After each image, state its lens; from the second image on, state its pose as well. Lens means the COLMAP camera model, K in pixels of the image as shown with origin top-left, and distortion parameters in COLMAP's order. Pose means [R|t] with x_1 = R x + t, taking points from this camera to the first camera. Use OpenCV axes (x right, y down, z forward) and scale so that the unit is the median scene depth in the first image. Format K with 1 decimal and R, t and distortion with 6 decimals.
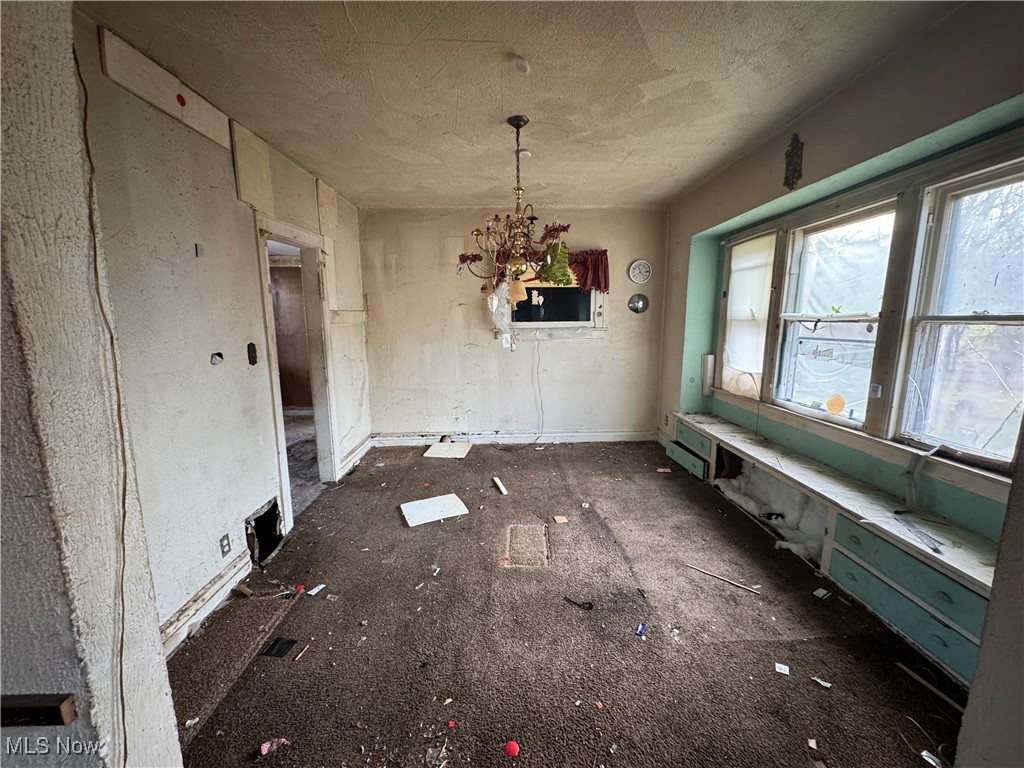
lens RADIAL K [[409.5, 0, 508.7], [0, 409.5, 382.7], [0, 0, 1]] dist [-0.000747, 0.000080]
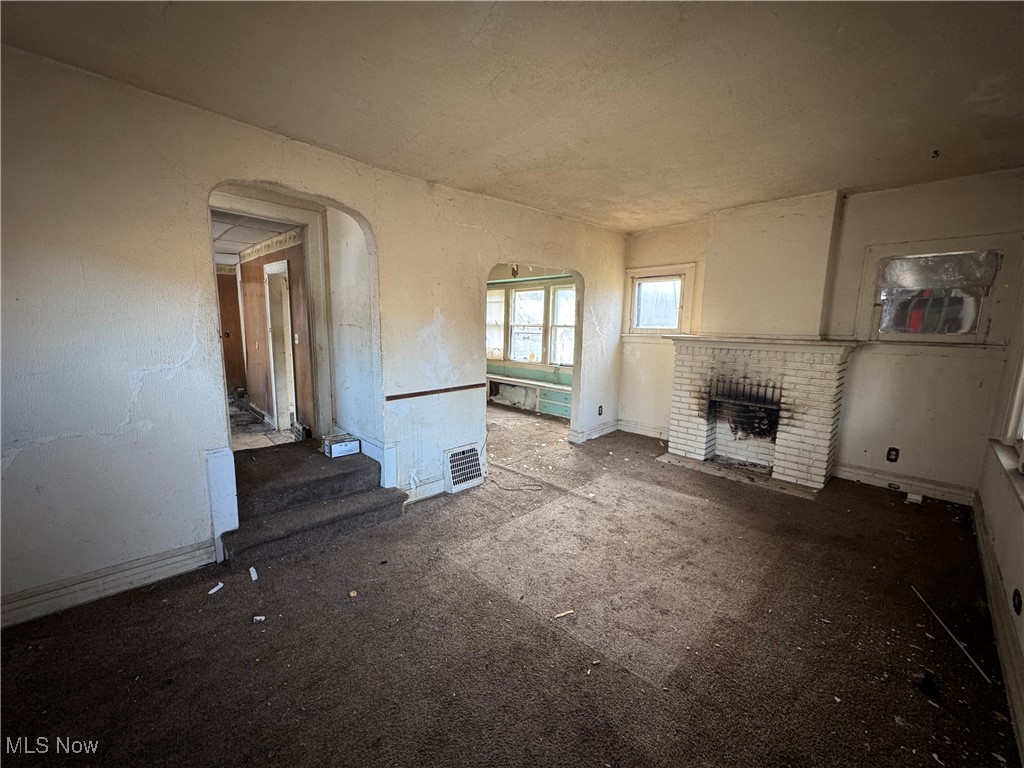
lens RADIAL K [[409.5, 0, 513.4], [0, 409.5, 383.7], [0, 0, 1]] dist [-0.000747, 0.000080]
pose [[0.729595, -0.083843, 0.678721, -1.016810], [0.083396, 0.995957, 0.033384, 0.114385], [-0.678776, 0.032246, 0.733637, -0.802086]]
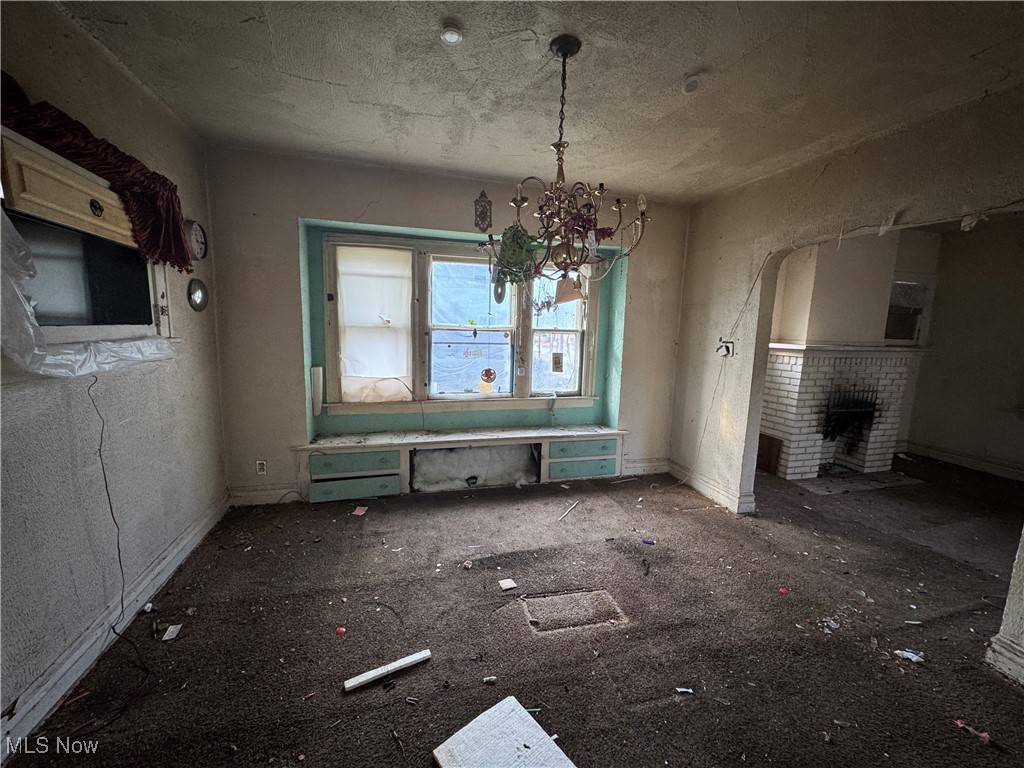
lens RADIAL K [[409.5, 0, 513.5], [0, 409.5, 383.2], [0, 0, 1]] dist [-0.000747, 0.000080]
pose [[-0.251486, -0.133743, 0.958576, -0.563158], [0.120445, 0.978383, 0.168106, -0.170341], [-0.960337, 0.157732, -0.229941, 1.078405]]
